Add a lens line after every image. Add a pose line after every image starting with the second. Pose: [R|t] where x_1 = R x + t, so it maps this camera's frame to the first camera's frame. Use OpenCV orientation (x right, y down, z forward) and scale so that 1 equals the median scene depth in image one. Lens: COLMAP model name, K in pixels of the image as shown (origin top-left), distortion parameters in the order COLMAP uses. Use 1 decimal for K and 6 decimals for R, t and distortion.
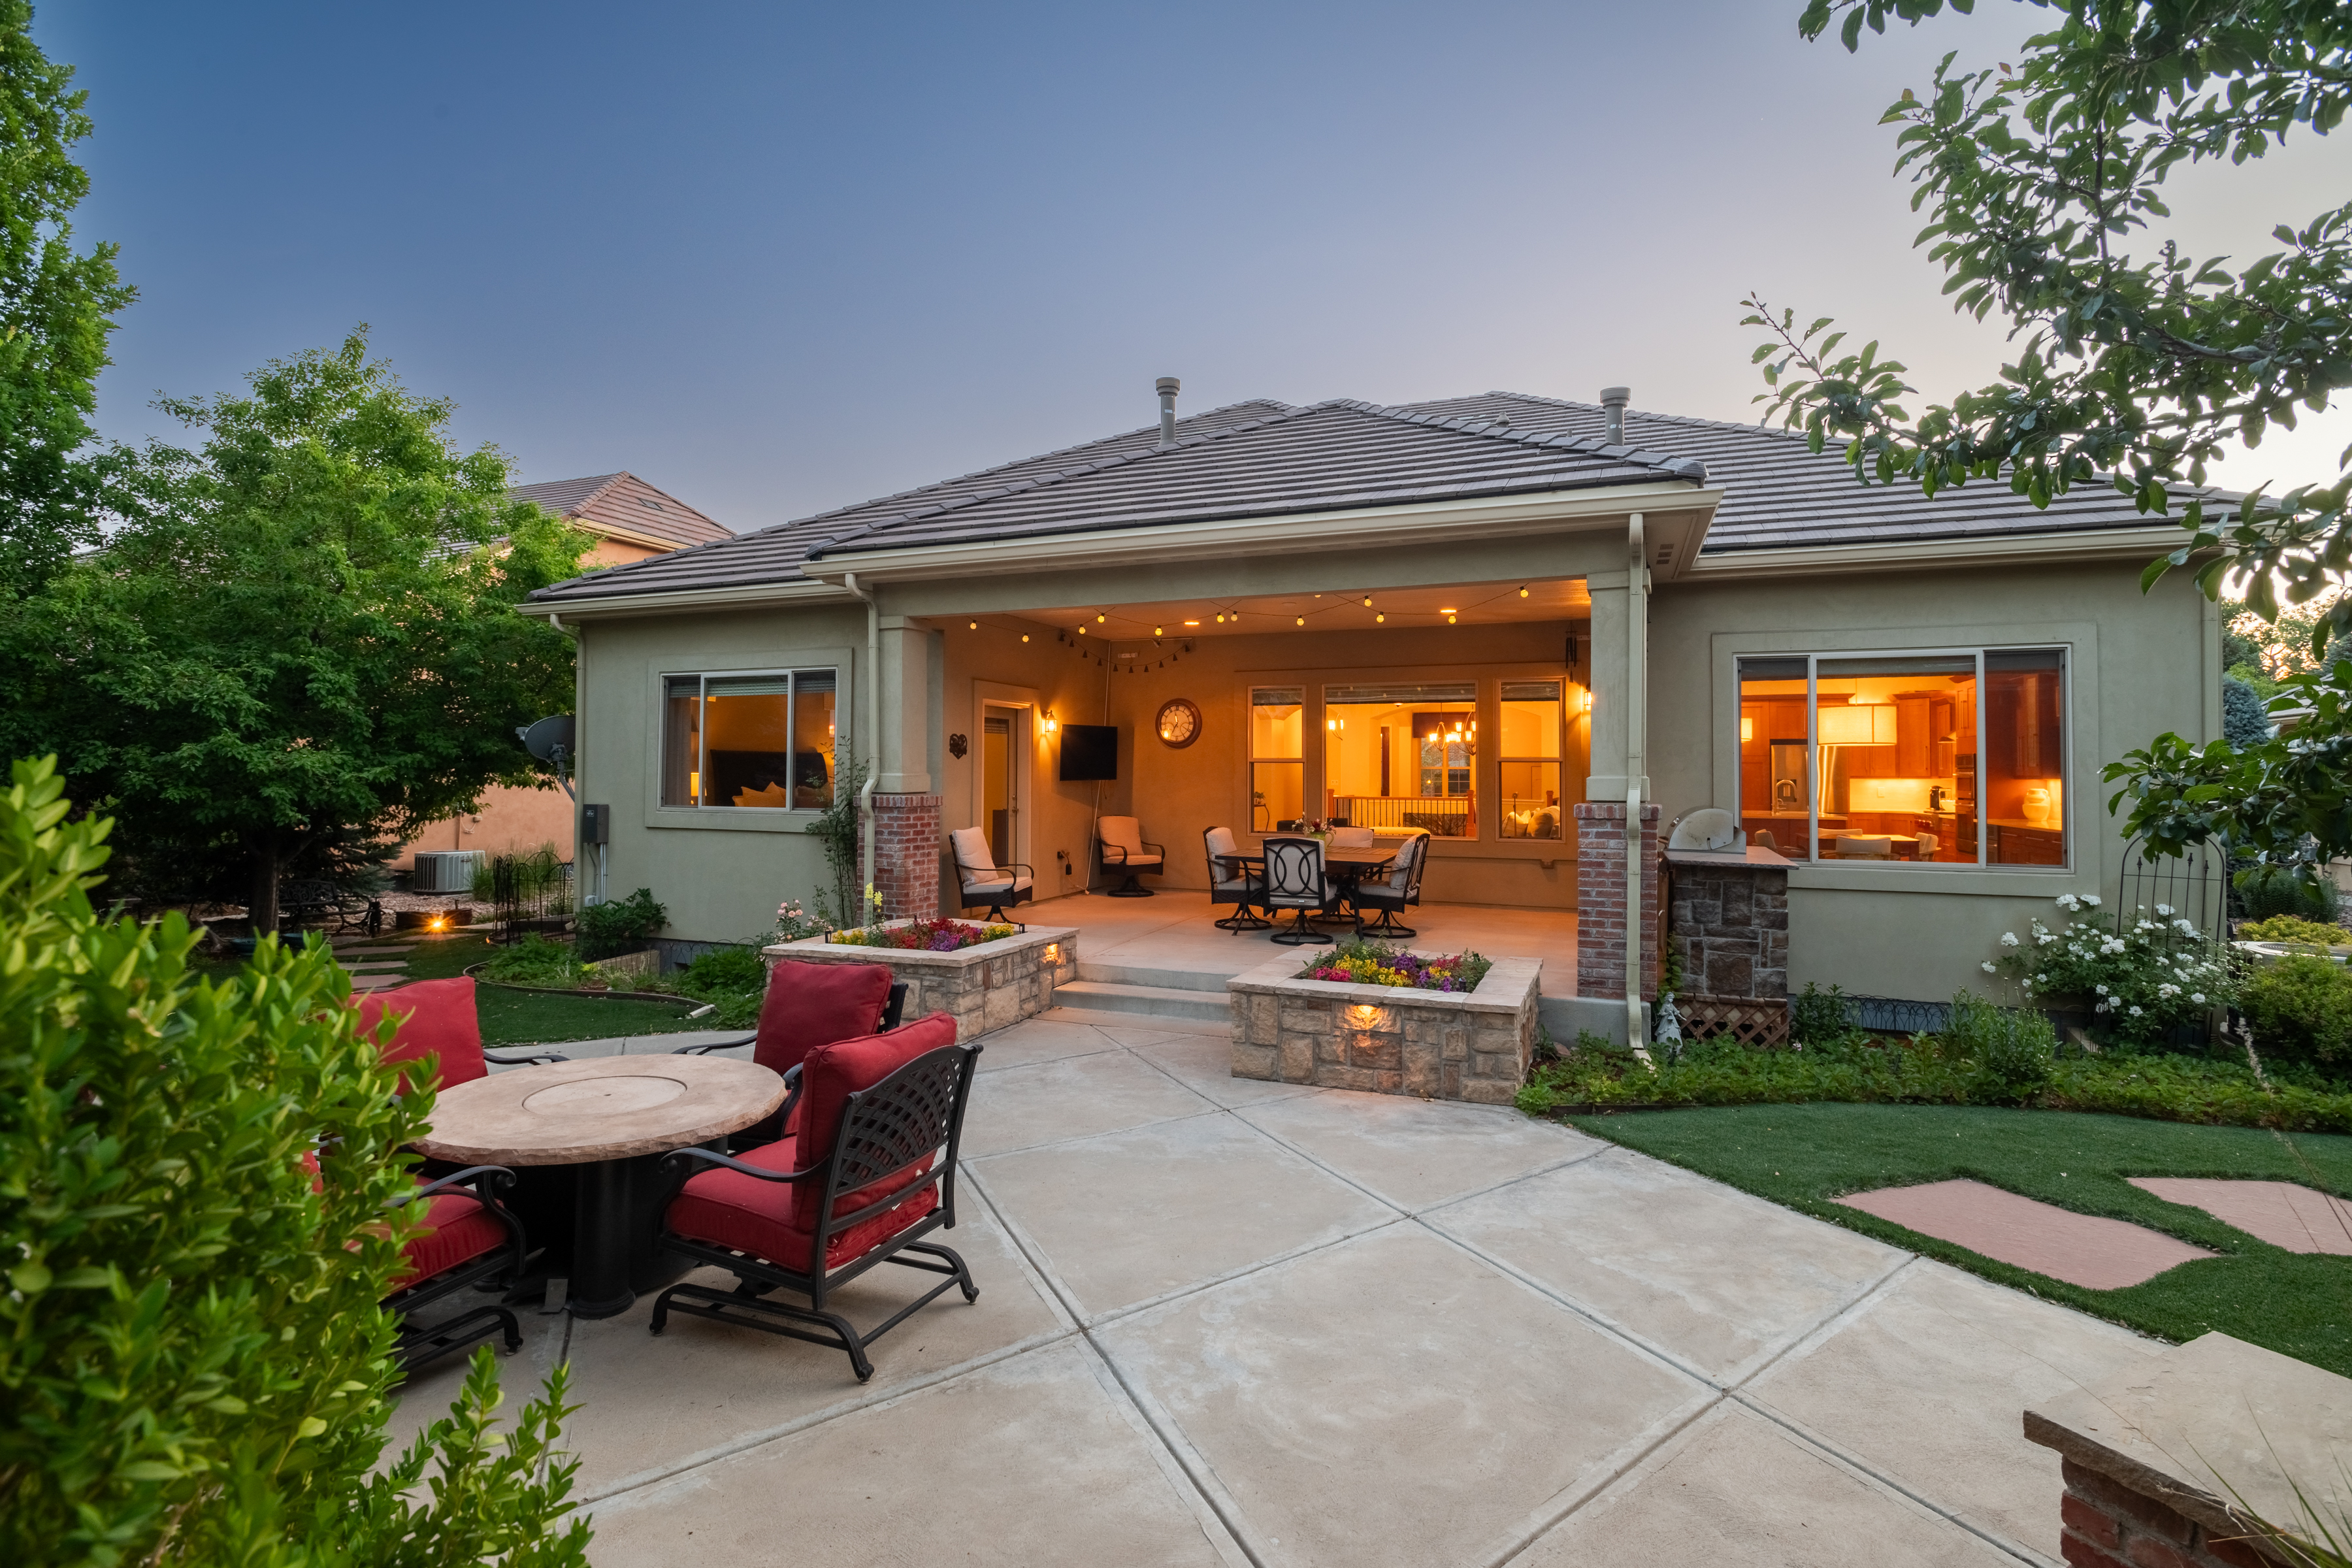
lens RADIAL K [[1152.3, 0, 1175.8], [0, 1152.3, 751.7], [0, 0, 1]] dist [-0.011788, 0.000471]
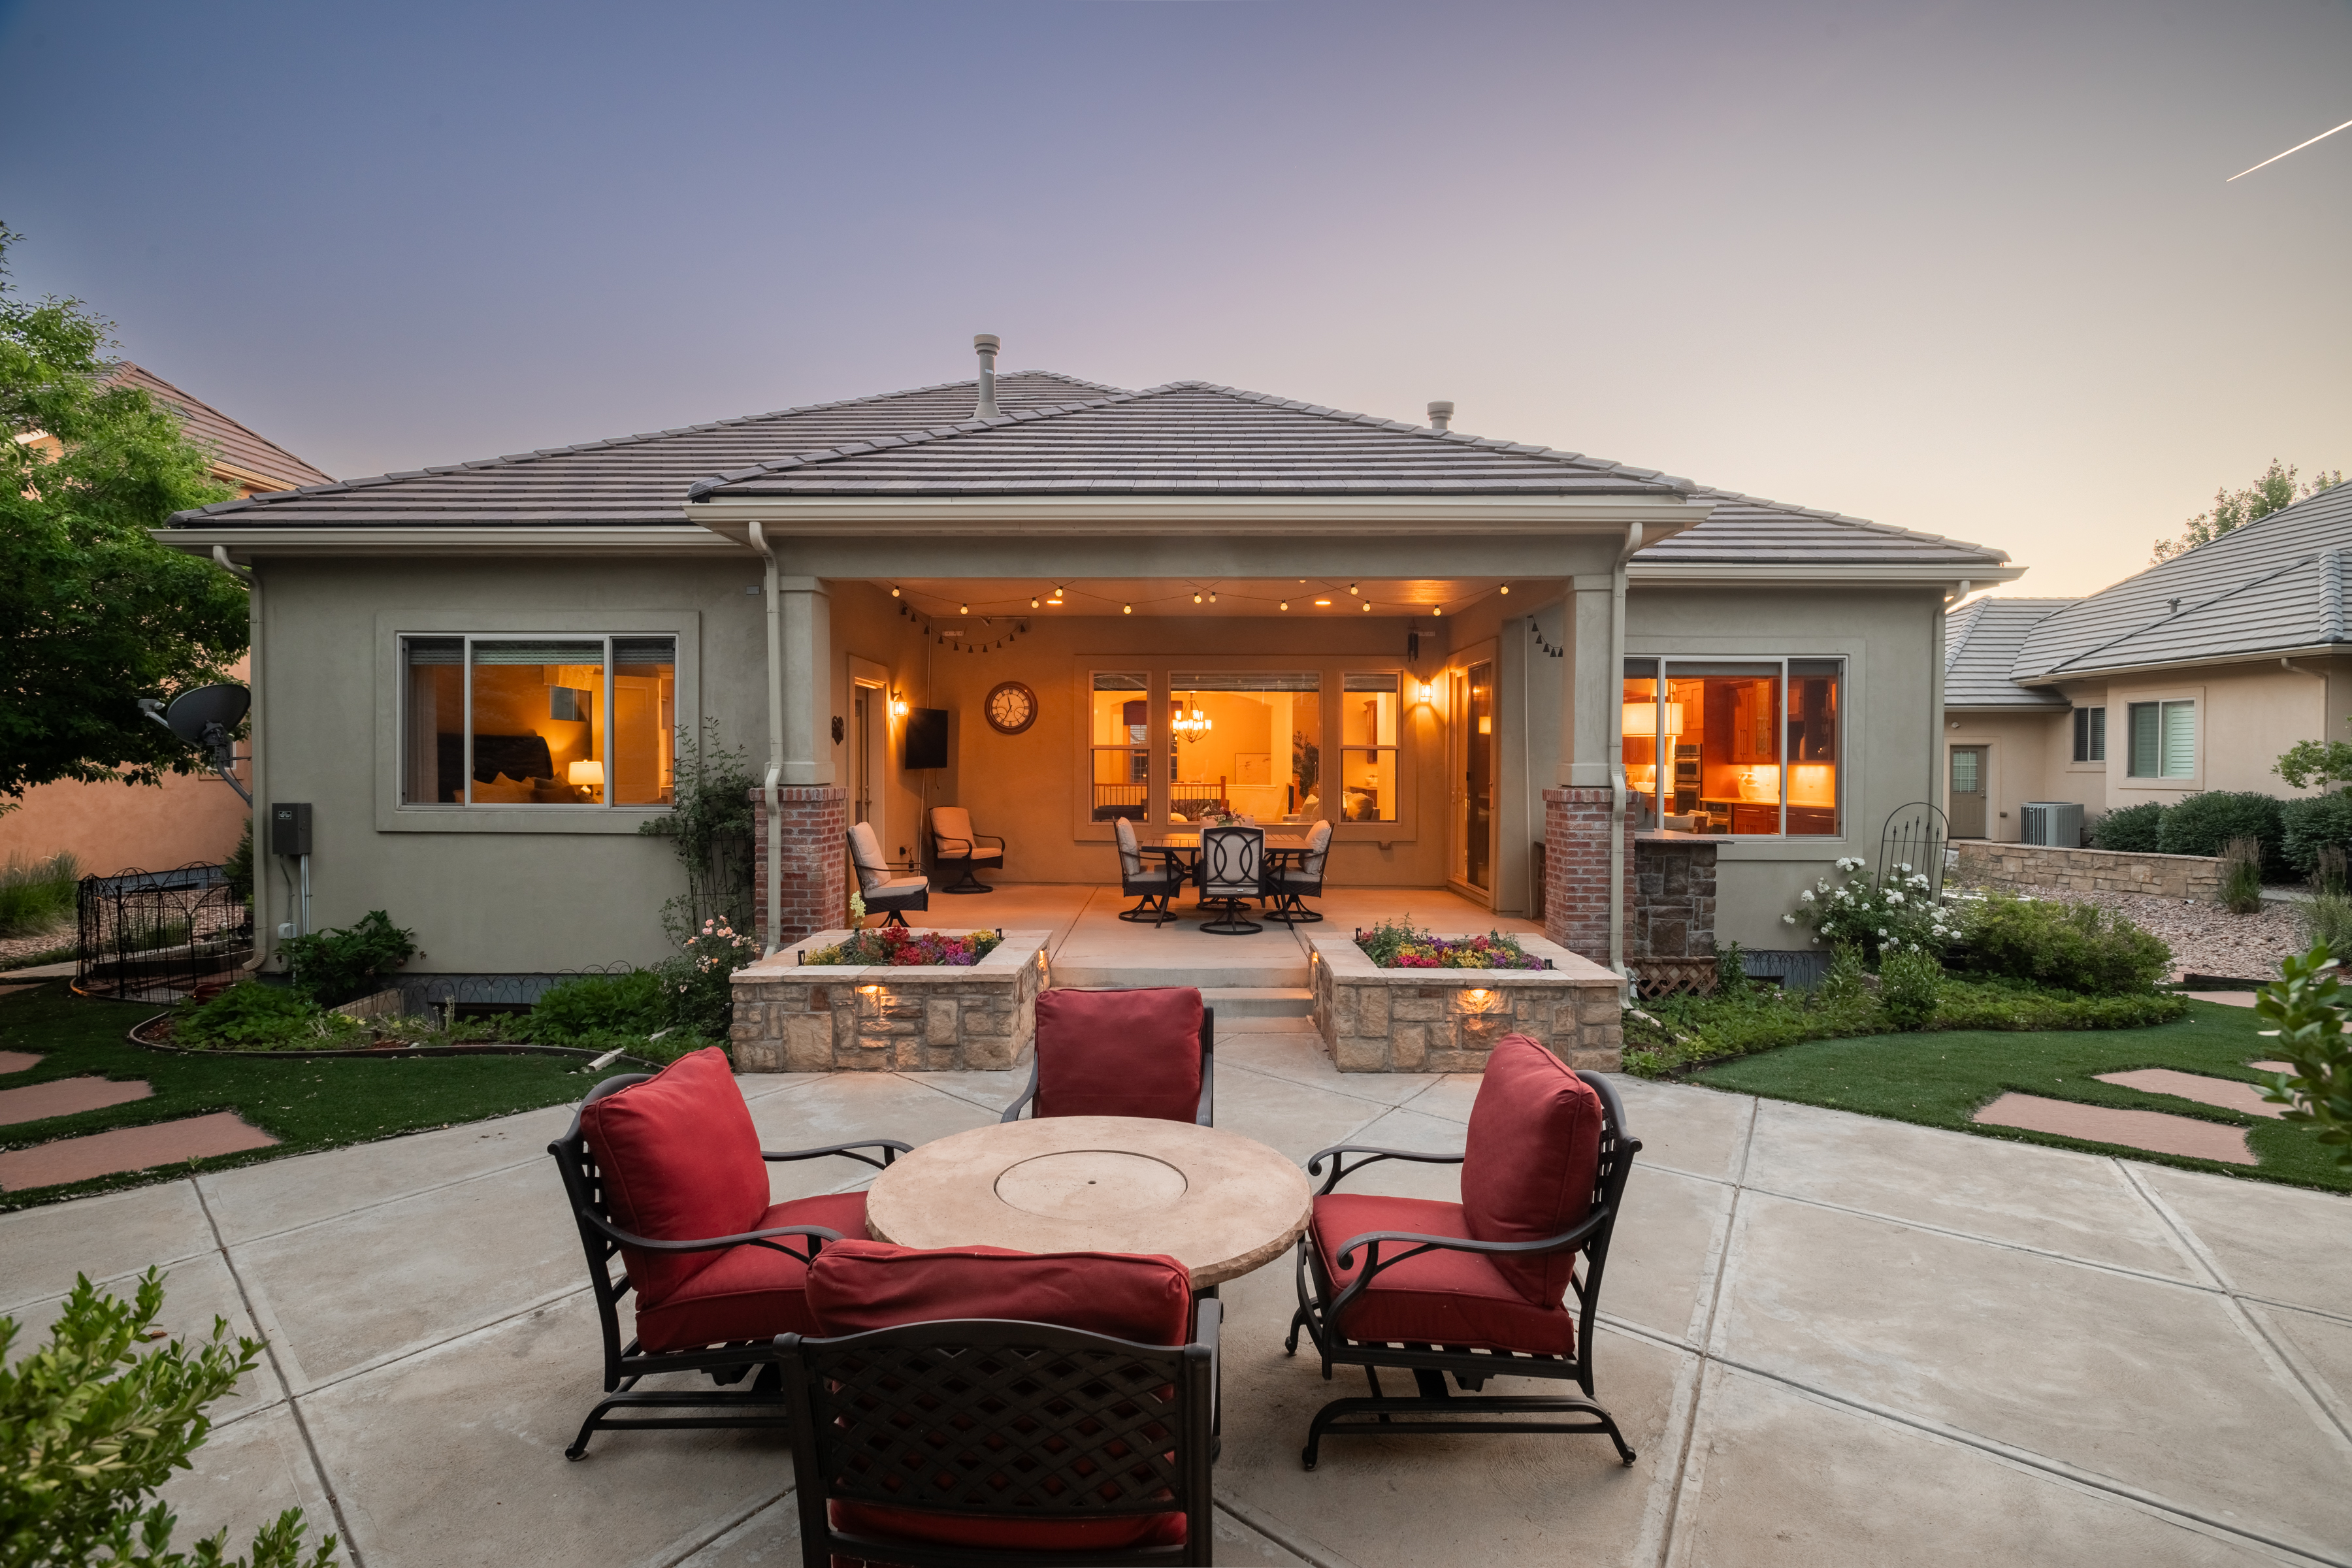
lens RADIAL K [[1134.9, 0, 1176.0], [0, 1134.9, 784.0], [0, 0, 1]] dist [-0.010936, -0.000483]
pose [[0.926854, -0.009116, 0.375310, -0.346684], [-0.005990, 0.999219, 0.039062, 0.001006], [-0.375373, -0.038453, 0.926076, 0.135584]]
